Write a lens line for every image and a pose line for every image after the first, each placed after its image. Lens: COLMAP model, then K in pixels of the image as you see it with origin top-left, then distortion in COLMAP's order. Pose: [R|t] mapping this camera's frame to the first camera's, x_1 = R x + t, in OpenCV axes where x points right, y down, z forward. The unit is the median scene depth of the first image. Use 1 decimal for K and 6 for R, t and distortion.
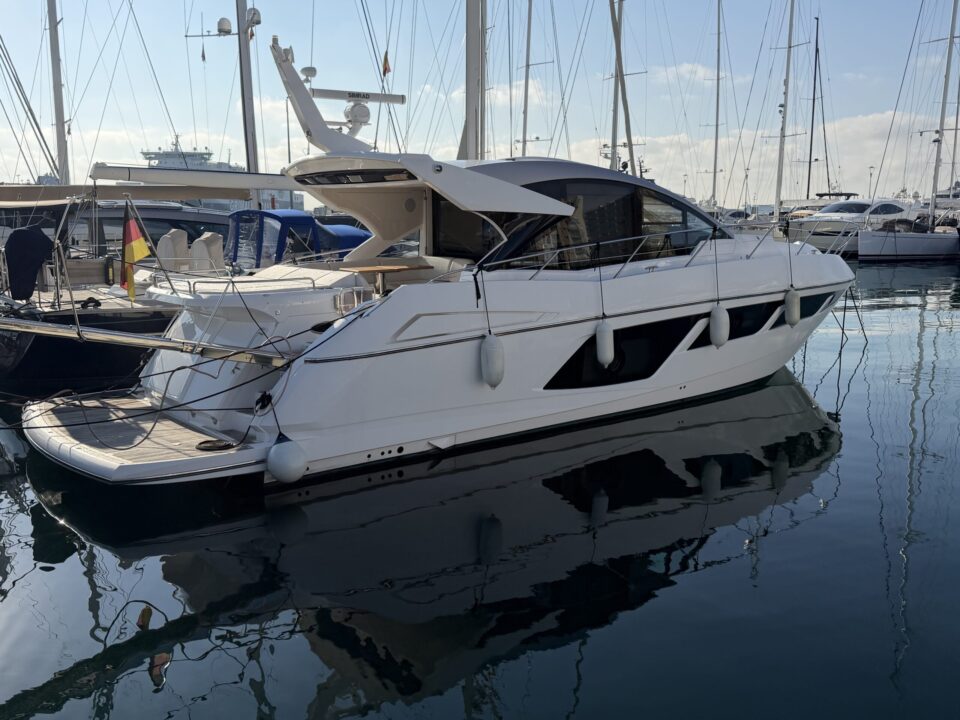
lens RADIAL K [[872.6, 0, 481.3], [0, 872.6, 357.4], [0, 0, 1]] dist [0.036322, 0.000000]
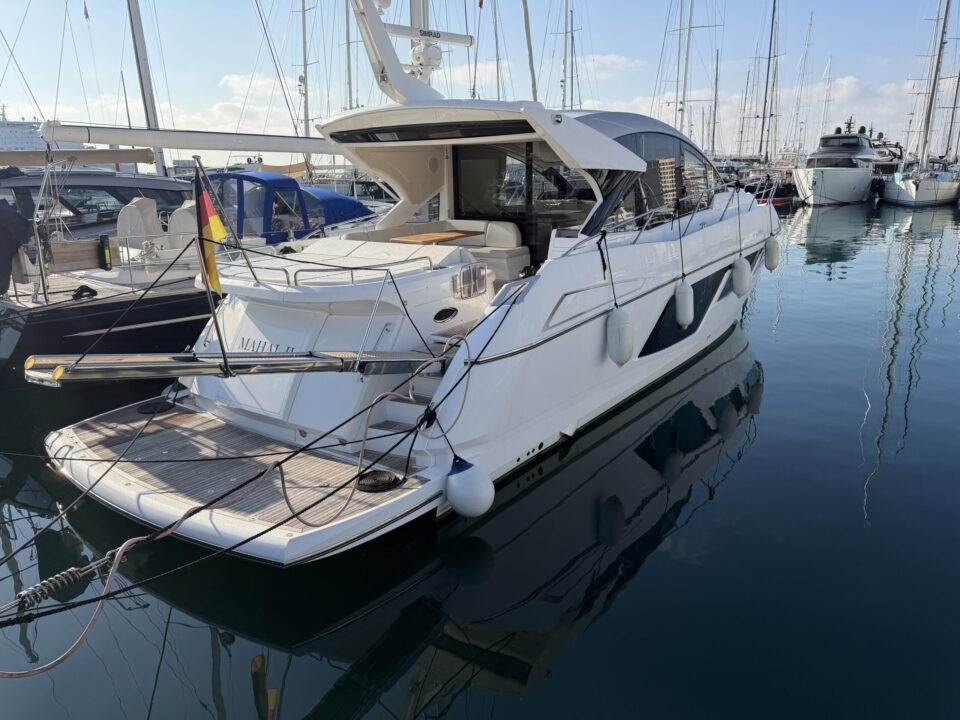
lens RADIAL K [[677.0, 0, 479.6], [0, 677.0, 366.3], [0, 0, 1]] dist [0.026570, -0.009047]
pose [[0.968512, -0.088875, 0.232565, -0.278888], [0.061416, 0.990533, 0.122767, -0.057626], [-0.241275, -0.104618, 0.964801, 0.321775]]
